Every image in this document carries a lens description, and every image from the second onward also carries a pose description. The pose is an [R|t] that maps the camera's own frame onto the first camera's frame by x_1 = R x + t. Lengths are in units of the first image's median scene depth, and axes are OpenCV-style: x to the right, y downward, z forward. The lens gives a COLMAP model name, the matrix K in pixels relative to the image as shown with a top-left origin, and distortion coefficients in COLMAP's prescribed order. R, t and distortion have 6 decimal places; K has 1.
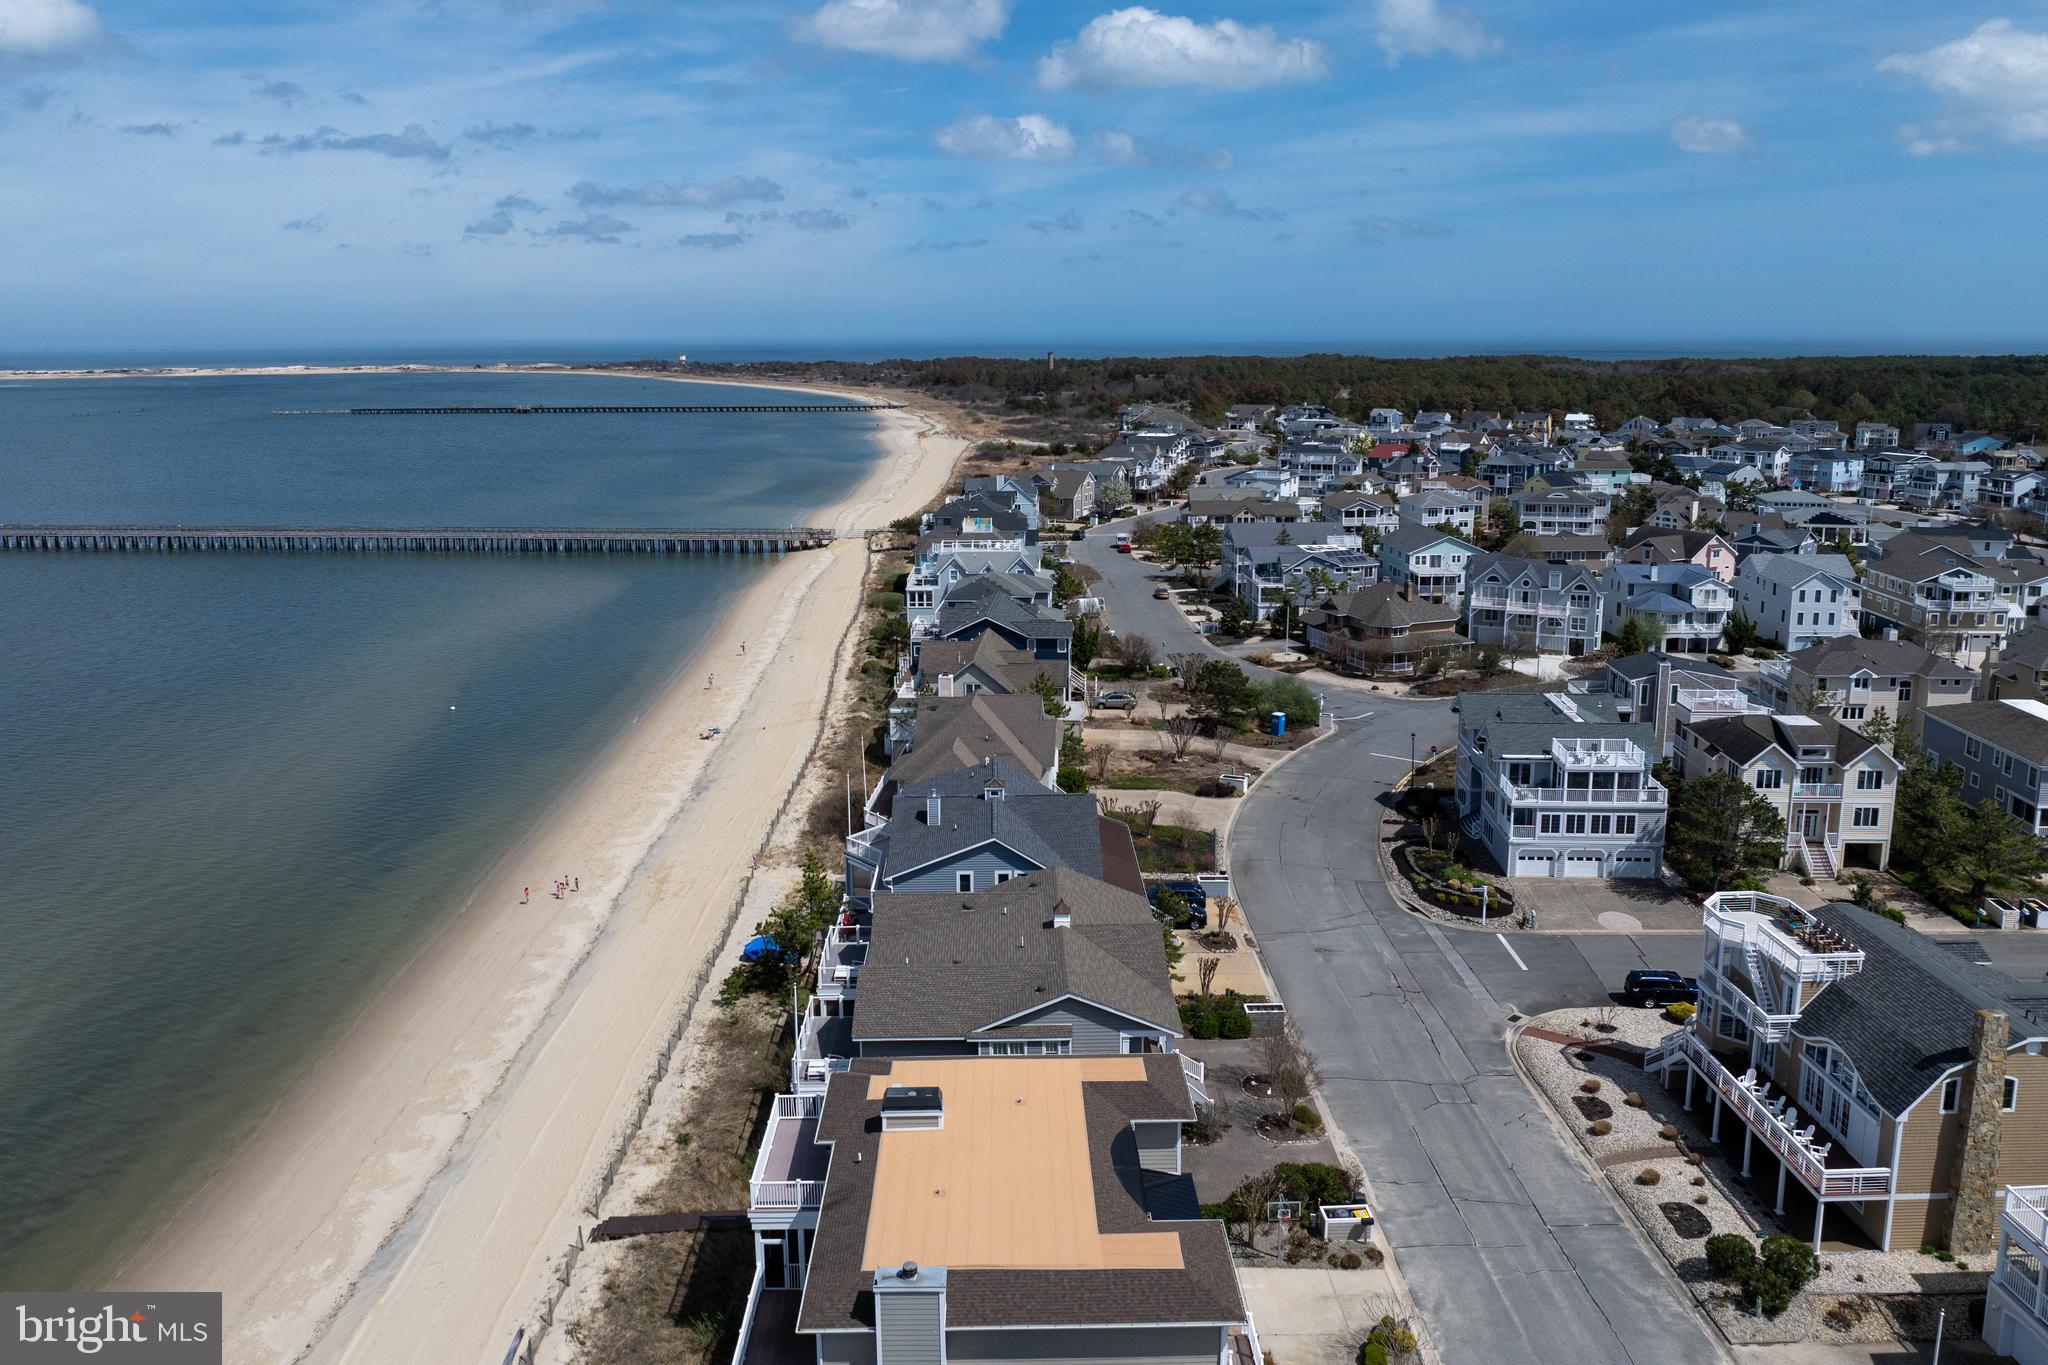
lens RADIAL K [[1535.7, 0, 1030.9], [0, 1535.7, 684.5], [0, 0, 1]] dist [-0.011946, -0.042462]
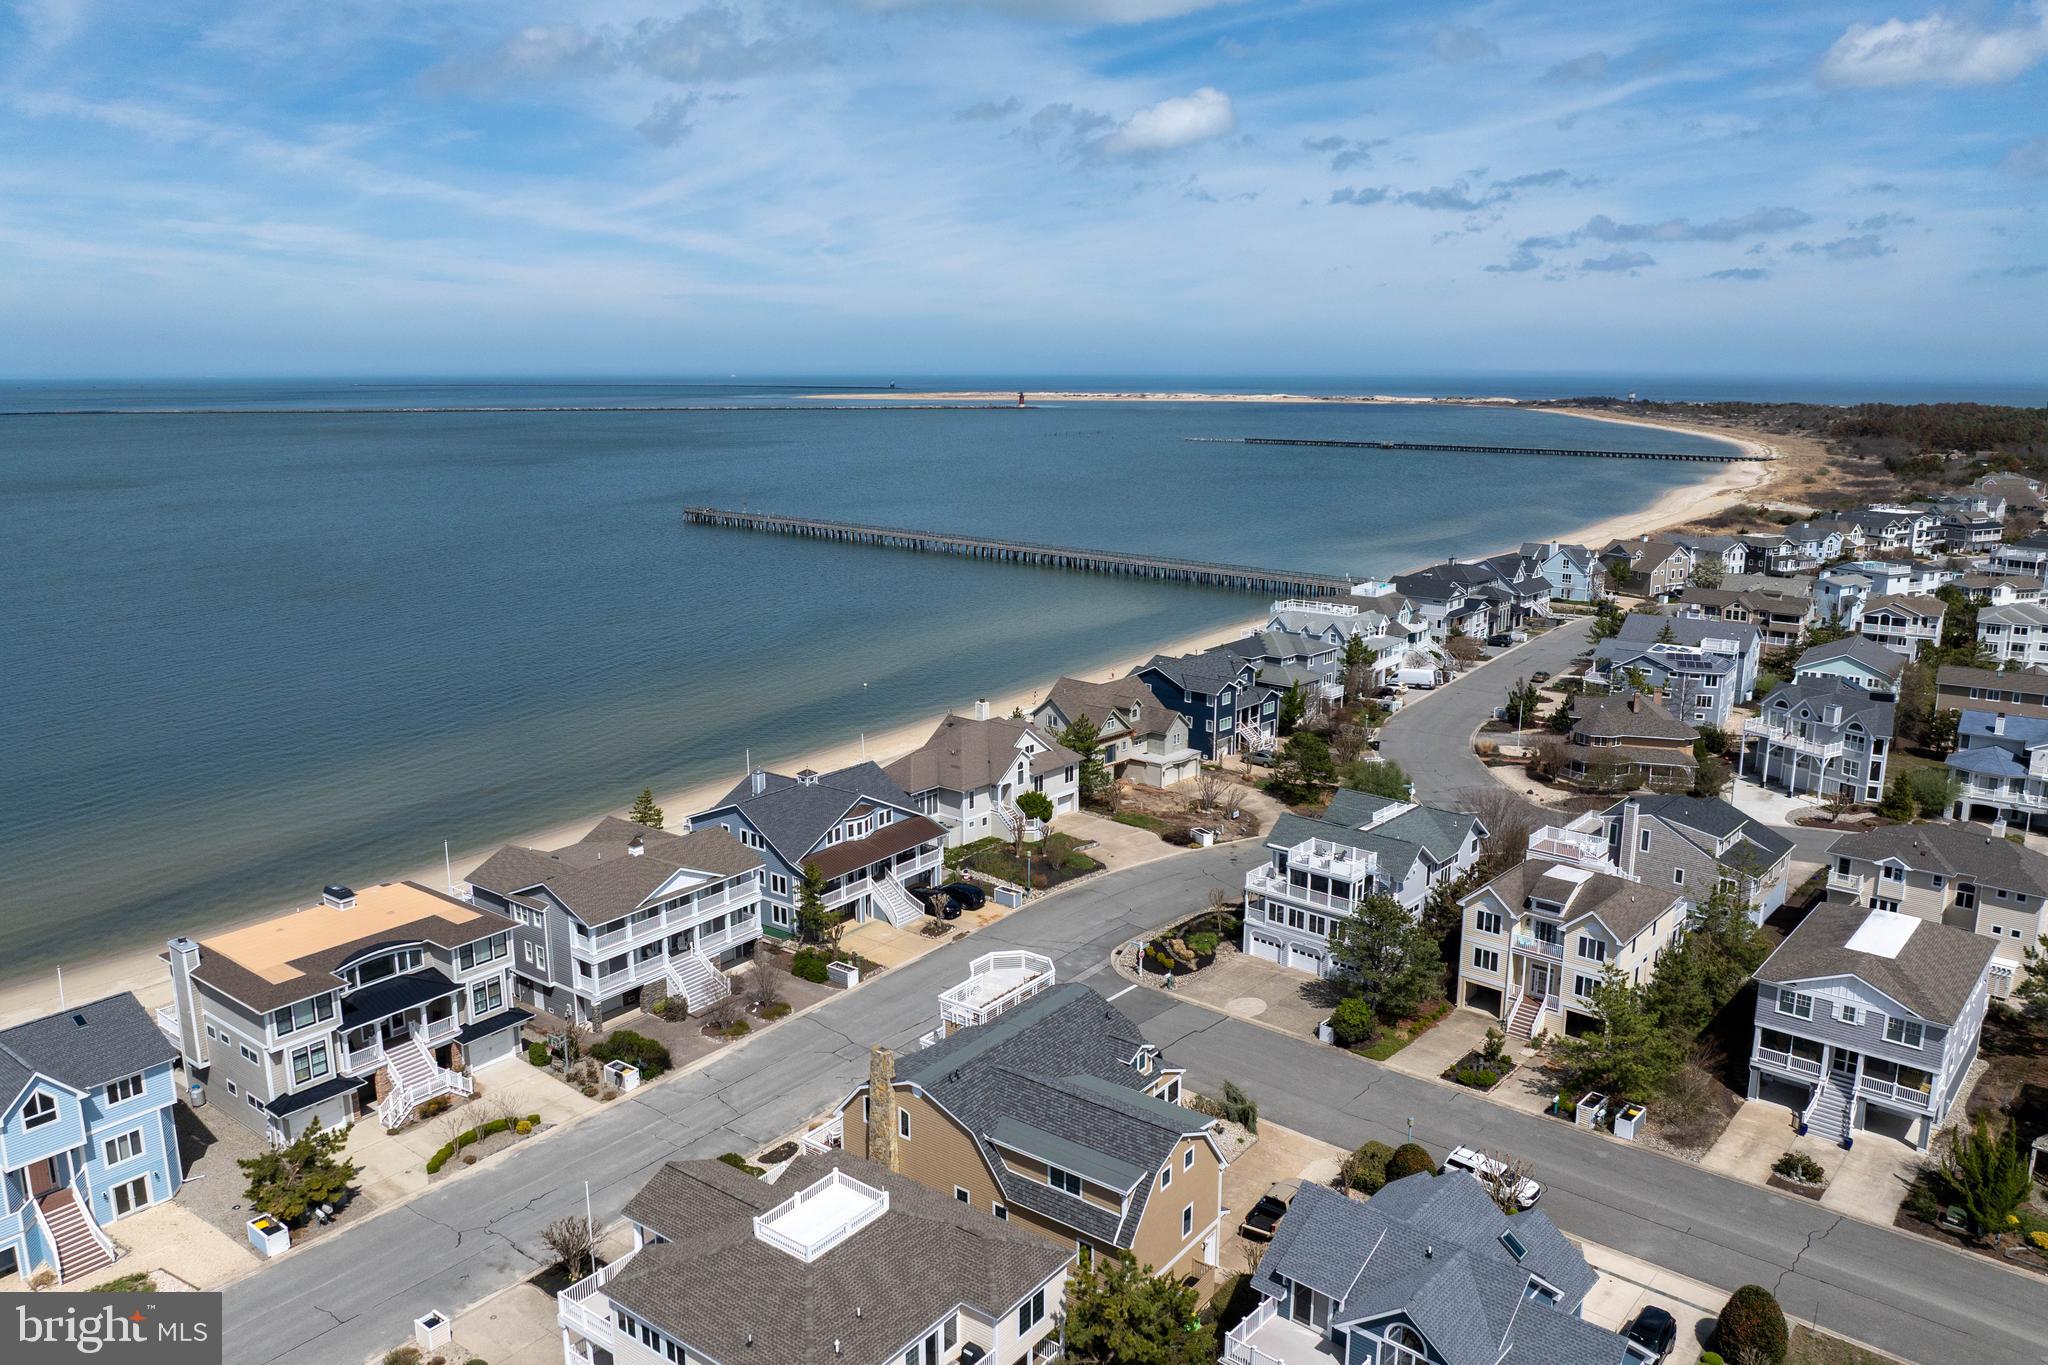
lens RADIAL K [[1535.7, 0, 1030.9], [0, 1535.7, 684.5], [0, 0, 1]] dist [-0.011946, -0.042462]
pose [[0.754674, 0.134761, -0.642111, 0.555927], [-0.143201, 0.988915, 0.039241, -0.053864], [0.640282, 0.062337, 0.765607, 0.036594]]
